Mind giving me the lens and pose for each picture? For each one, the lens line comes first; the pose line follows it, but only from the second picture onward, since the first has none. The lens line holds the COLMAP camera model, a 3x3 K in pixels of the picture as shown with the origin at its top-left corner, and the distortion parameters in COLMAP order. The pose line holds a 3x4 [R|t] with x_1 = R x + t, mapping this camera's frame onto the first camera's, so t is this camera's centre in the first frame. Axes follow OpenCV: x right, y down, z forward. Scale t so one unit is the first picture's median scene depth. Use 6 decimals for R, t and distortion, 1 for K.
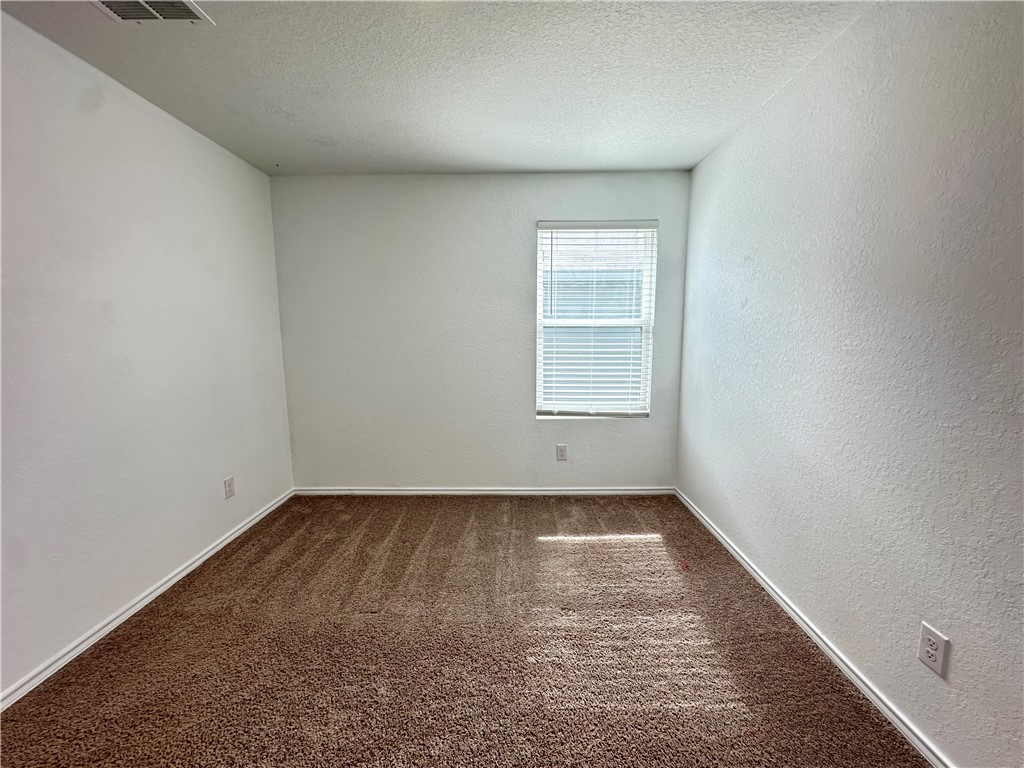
lens RADIAL K [[410.1, 0, 512.6], [0, 410.1, 383.9], [0, 0, 1]] dist [-0.003851, 0.000547]
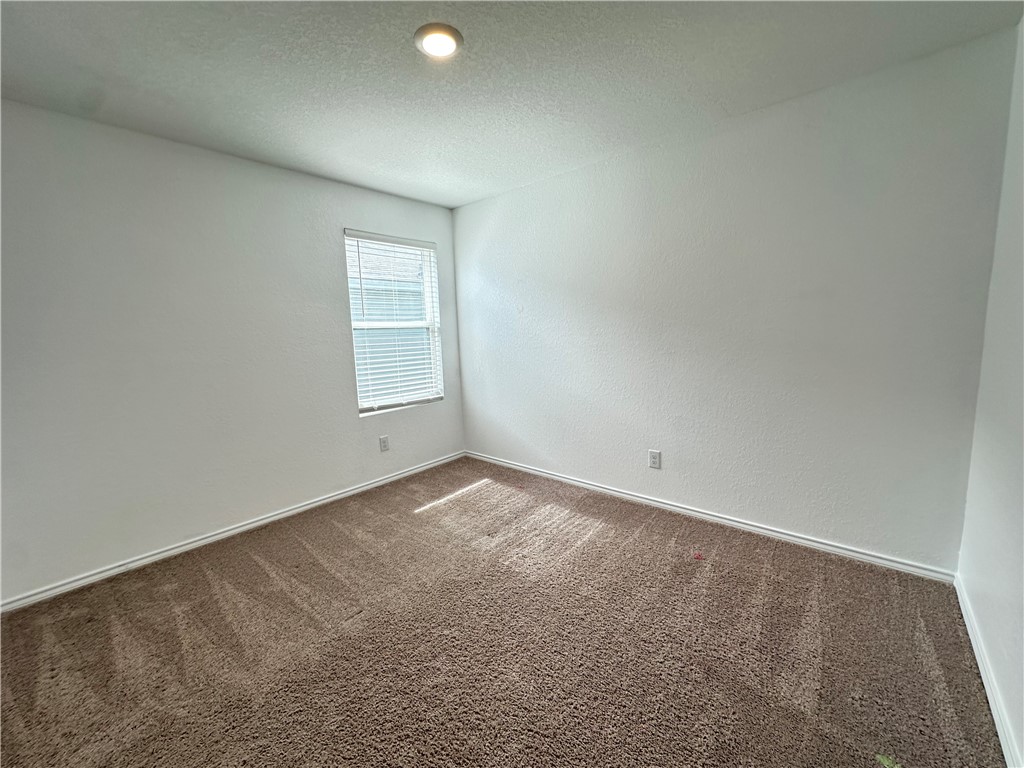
lens RADIAL K [[410.0, 0, 512.0], [0, 410.0, 384.0], [0, 0, 1]] dist [0.001190, 0.000639]
pose [[0.651660, -0.118589, 0.749184, -0.493753], [0.130821, 0.990473, 0.042992, 0.007950], [-0.747145, 0.069993, 0.660966, 0.013940]]
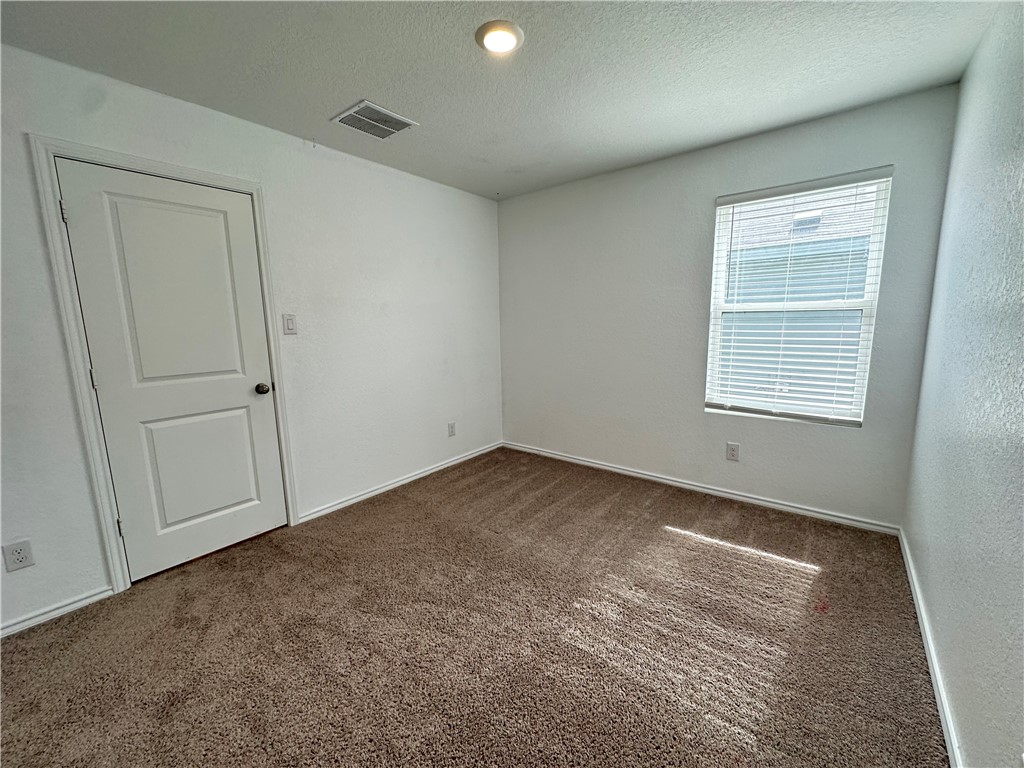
lens RADIAL K [[410.1, 0, 512.6], [0, 410.1, 383.9], [0, 0, 1]] dist [-0.003851, 0.000547]
pose [[0.786174, 0.084433, -0.612210, 0.300334], [-0.066011, 0.996429, 0.052655, 0.002811], [0.614470, -0.000984, 0.788940, -0.010278]]
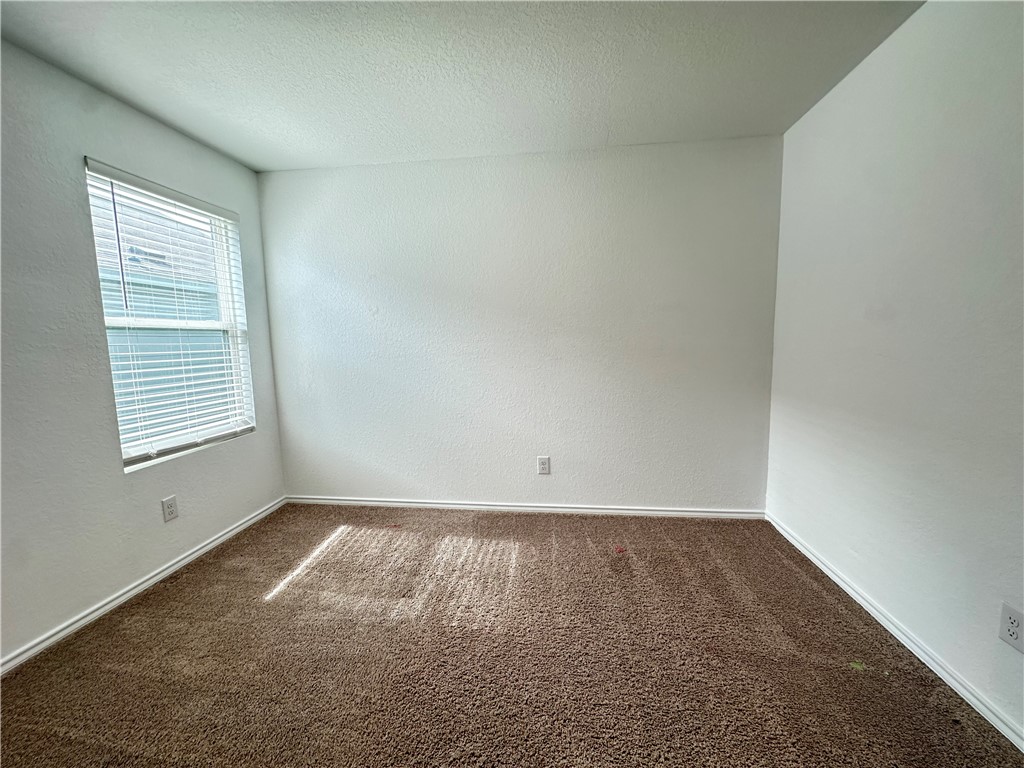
lens RADIAL K [[410.1, 0, 512.6], [0, 410.1, 383.9], [0, 0, 1]] dist [-0.003851, 0.000547]
pose [[0.113677, -0.110124, 0.987396, -0.513827], [0.149750, 0.984383, 0.092548, -0.020226], [-0.982167, 0.137341, 0.128393, 0.334550]]
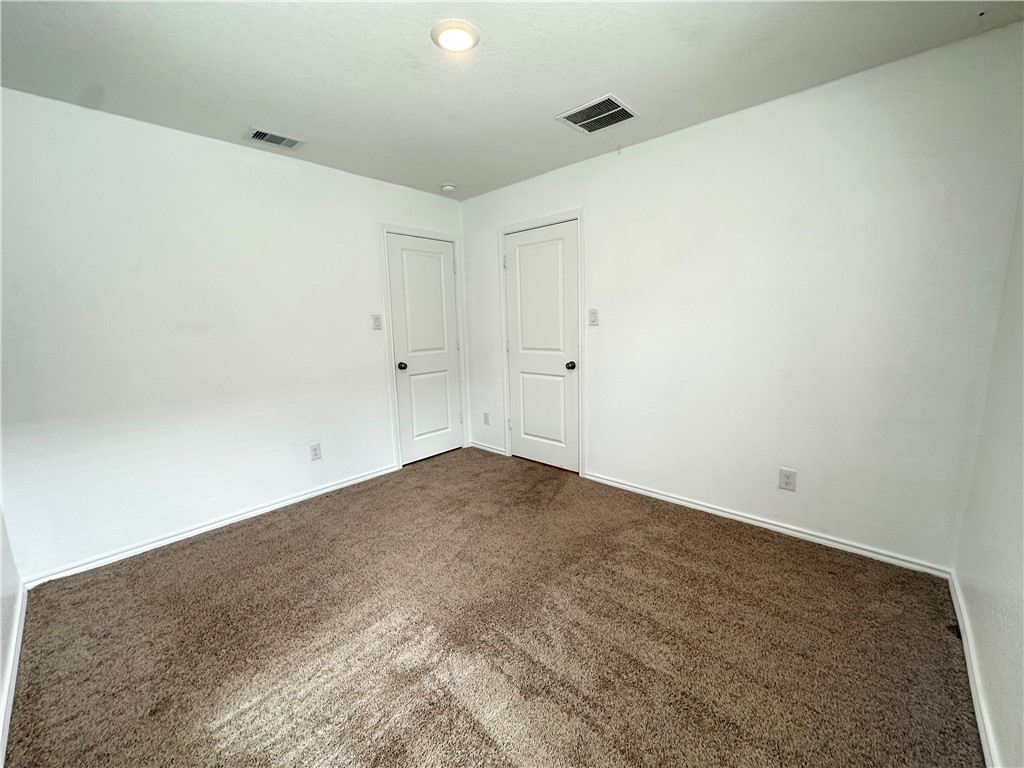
lens RADIAL K [[410.1, 0, 512.6], [0, 410.1, 383.9], [0, 0, 1]] dist [-0.003851, 0.000547]
pose [[-0.667318, 0.138662, -0.731751, 0.323546], [-0.068282, 0.966987, 0.245507, -0.122831], [0.741636, 0.213797, -0.635820, 0.923318]]
